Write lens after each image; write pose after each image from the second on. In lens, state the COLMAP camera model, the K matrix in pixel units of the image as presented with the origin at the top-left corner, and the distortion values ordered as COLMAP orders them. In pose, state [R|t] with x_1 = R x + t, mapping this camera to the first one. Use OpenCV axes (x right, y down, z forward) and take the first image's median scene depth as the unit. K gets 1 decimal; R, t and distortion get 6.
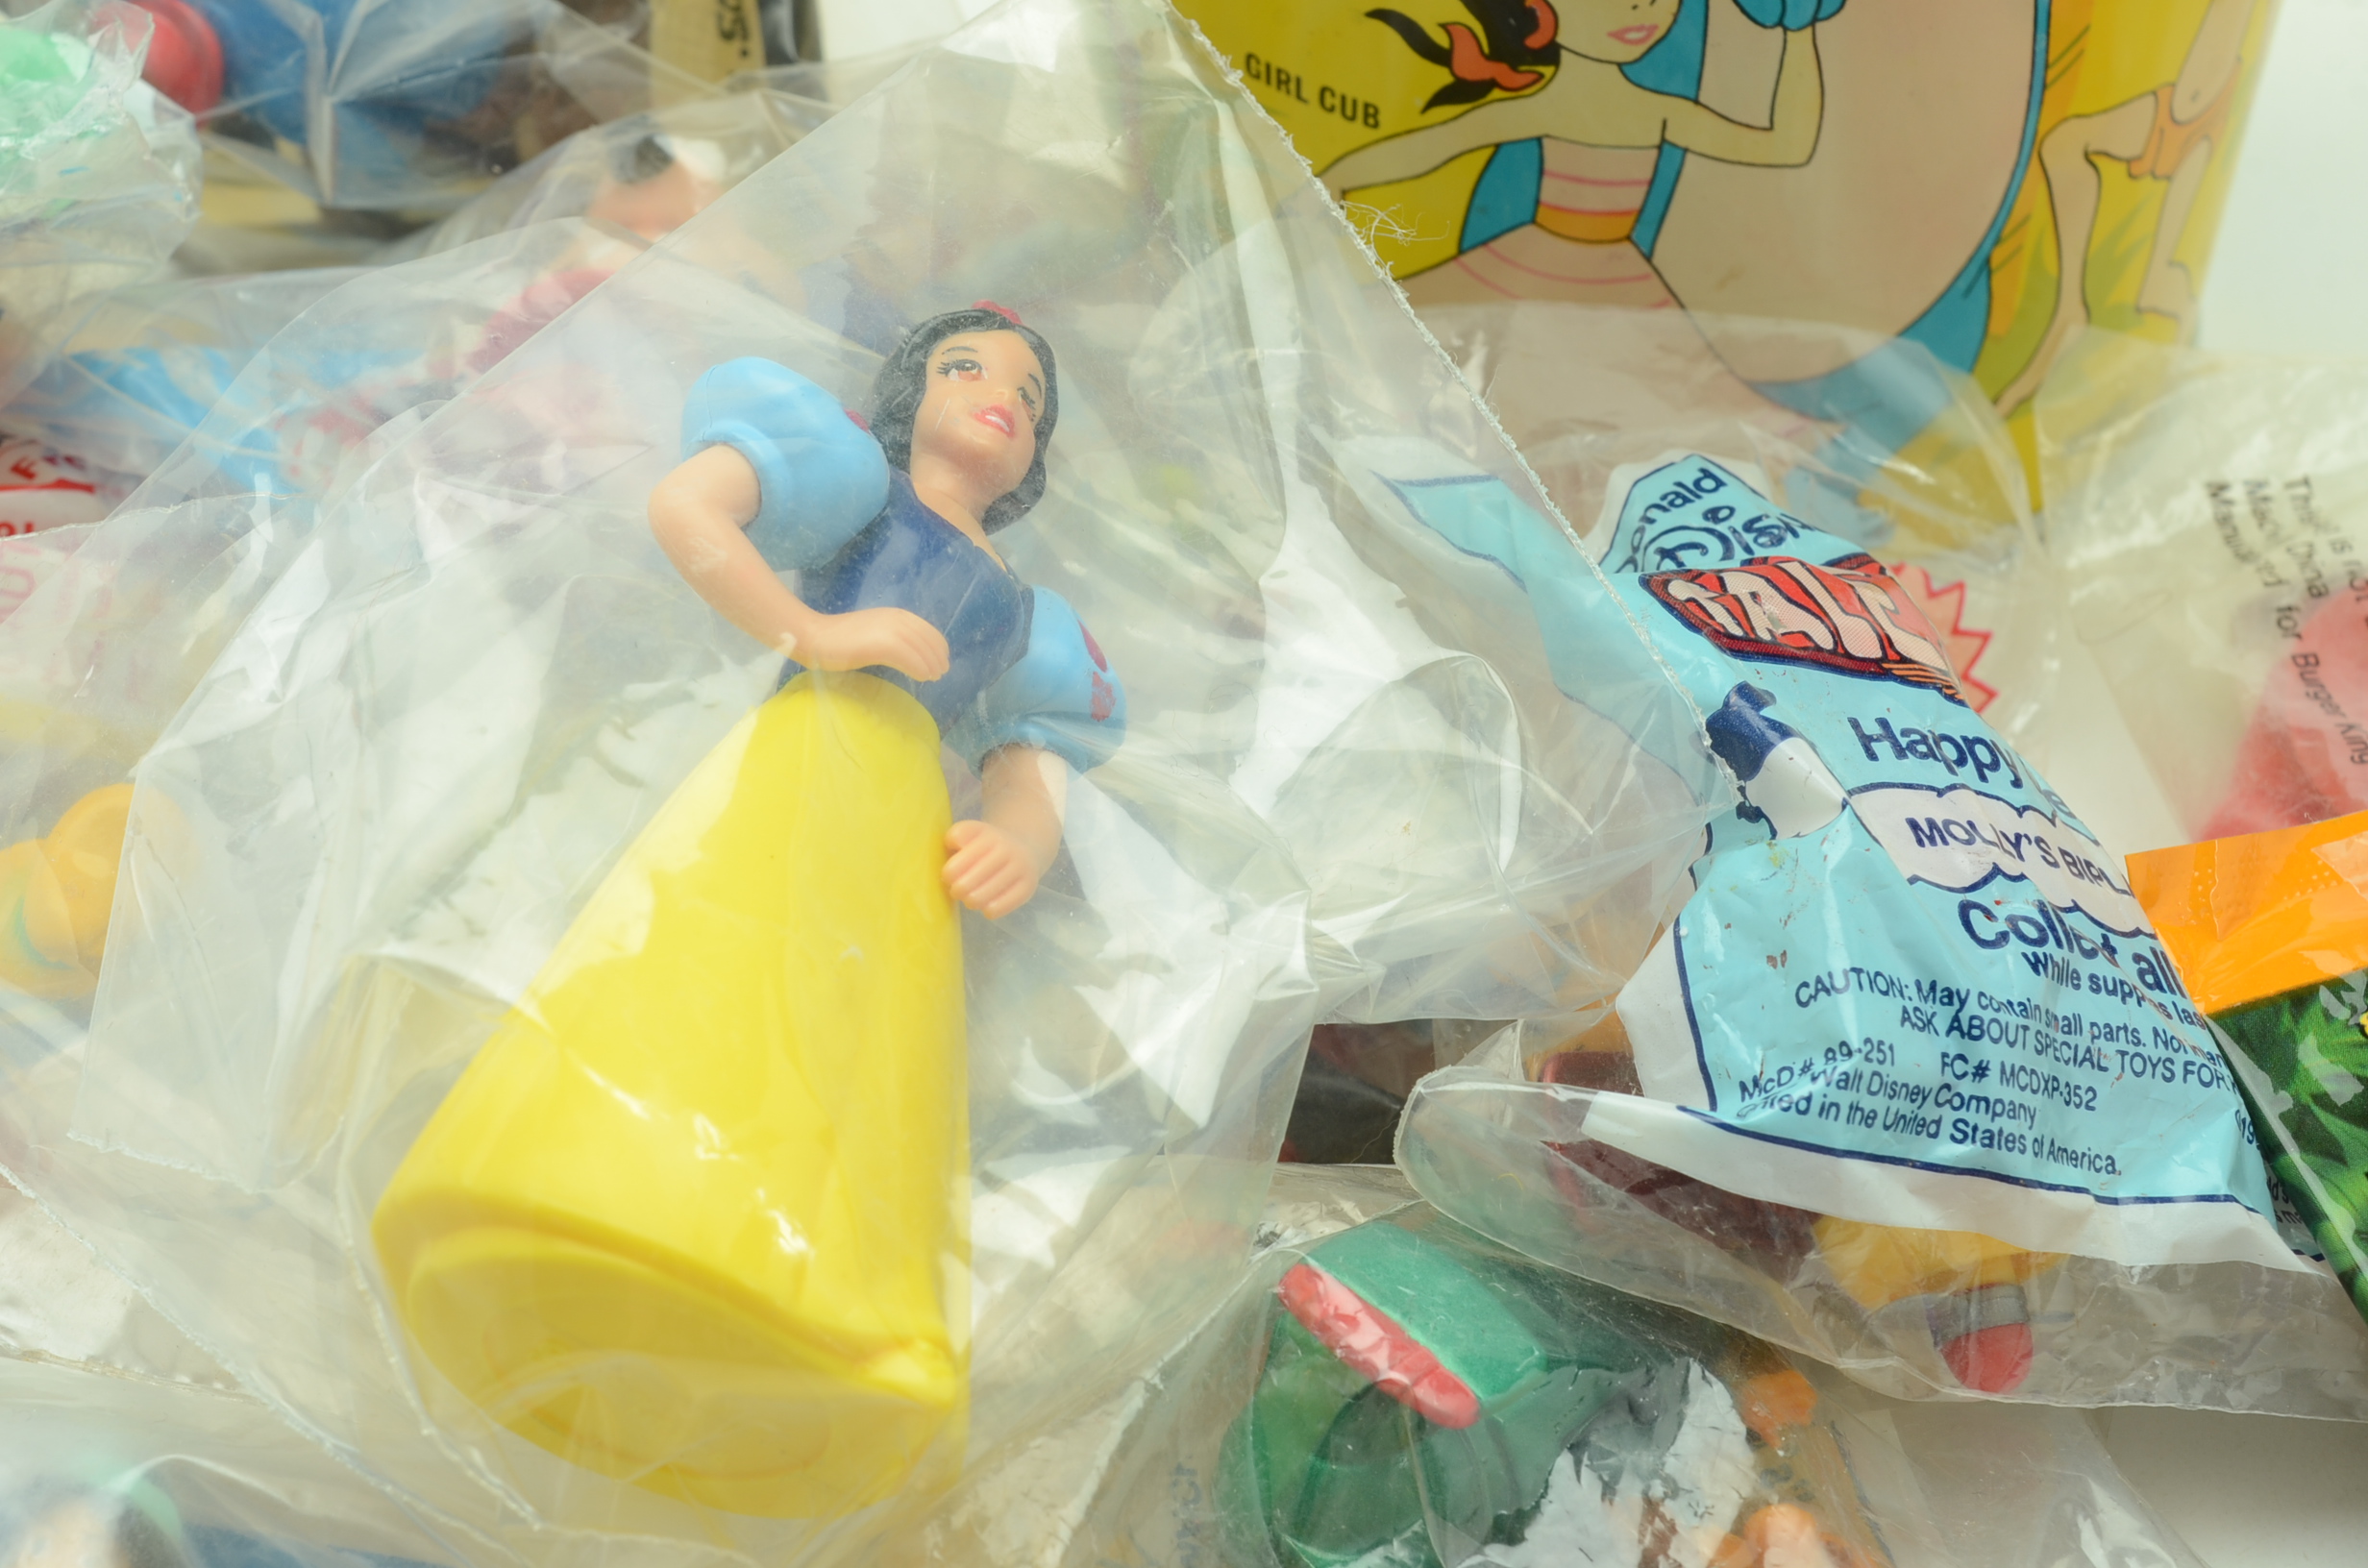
lens RADIAL K [[4602.6, 0, 1184.0], [0, 4602.6, 784.0], [0, 0, 1]] dist [0.152514, 0.001844]
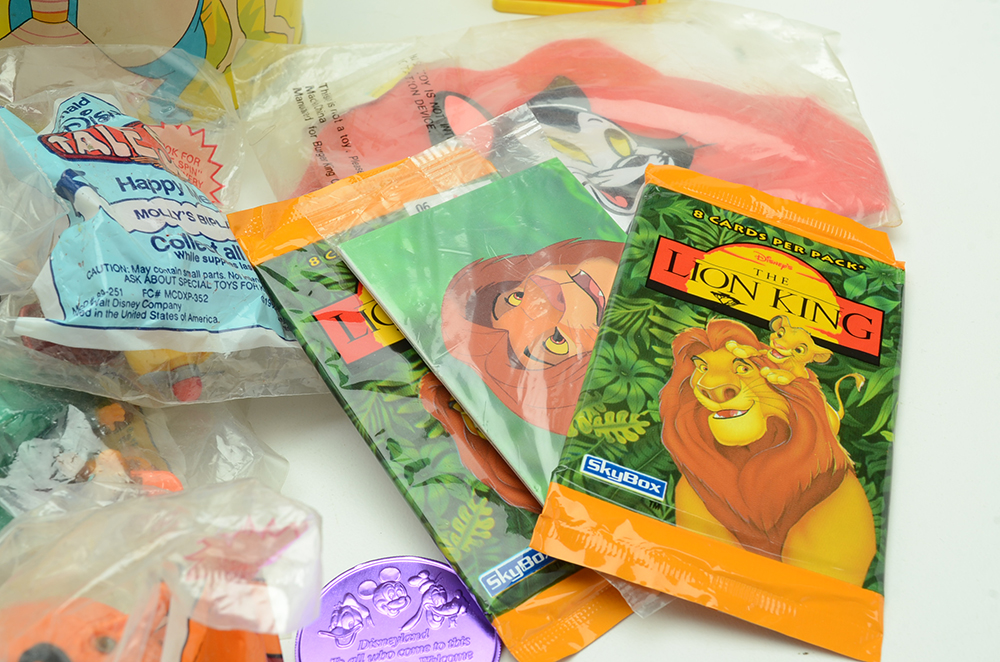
lens RADIAL K [[1449.2, 0, 500.0], [0, 1449.2, 331.0], [0, 0, 1]] dist [-0.031182, -0.002613]
pose [[0.974397, -0.125239, 0.186724, 0.201194], [0.109586, 0.989715, 0.091957, 0.024193], [-0.196320, -0.069140, 0.978099, 0.064943]]
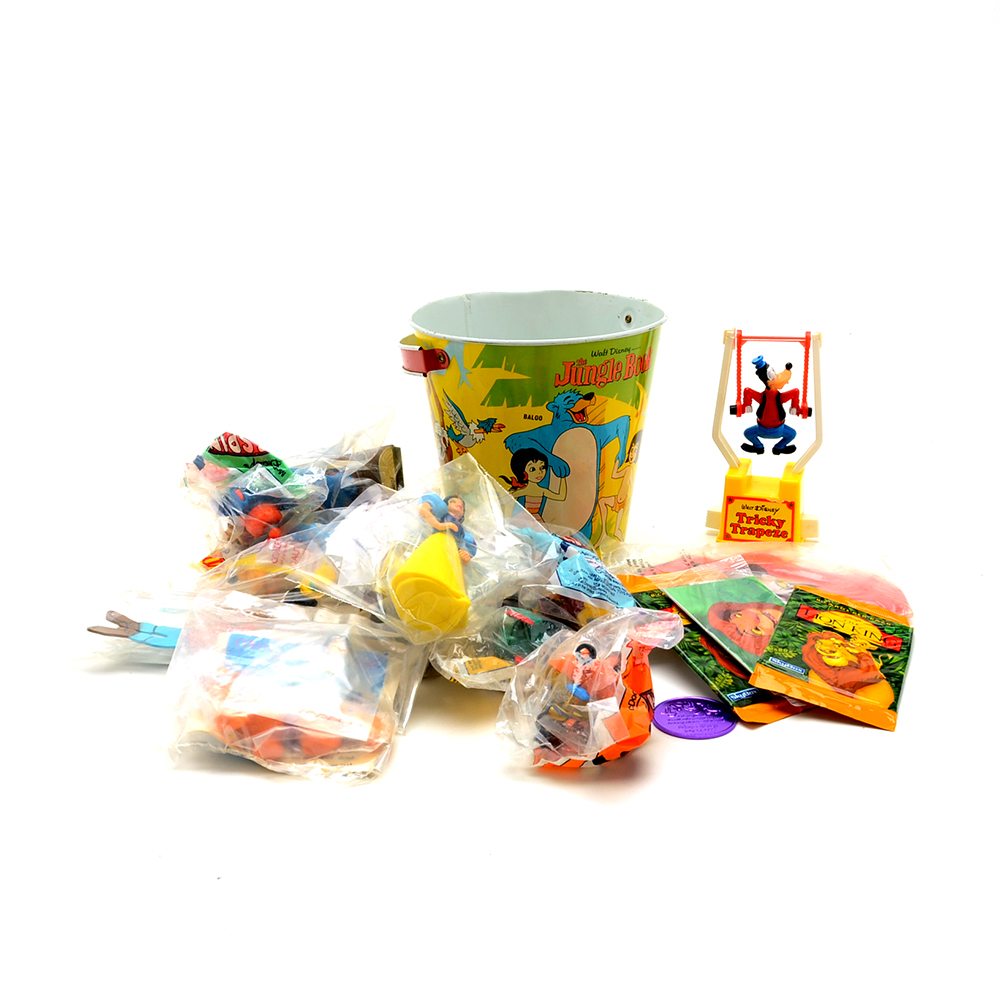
lens RADIAL K [[1407.2, 0, 500.0], [0, 1407.2, 500.0], [0, 0, 1]] dist [-0.015058, 0.010587]
pose [[0.992710, 0.007369, 0.120303, -0.241655], [0.034034, 0.940372, -0.338440, 0.656457], [-0.115624, 0.340067, 0.933266, -1.059491]]
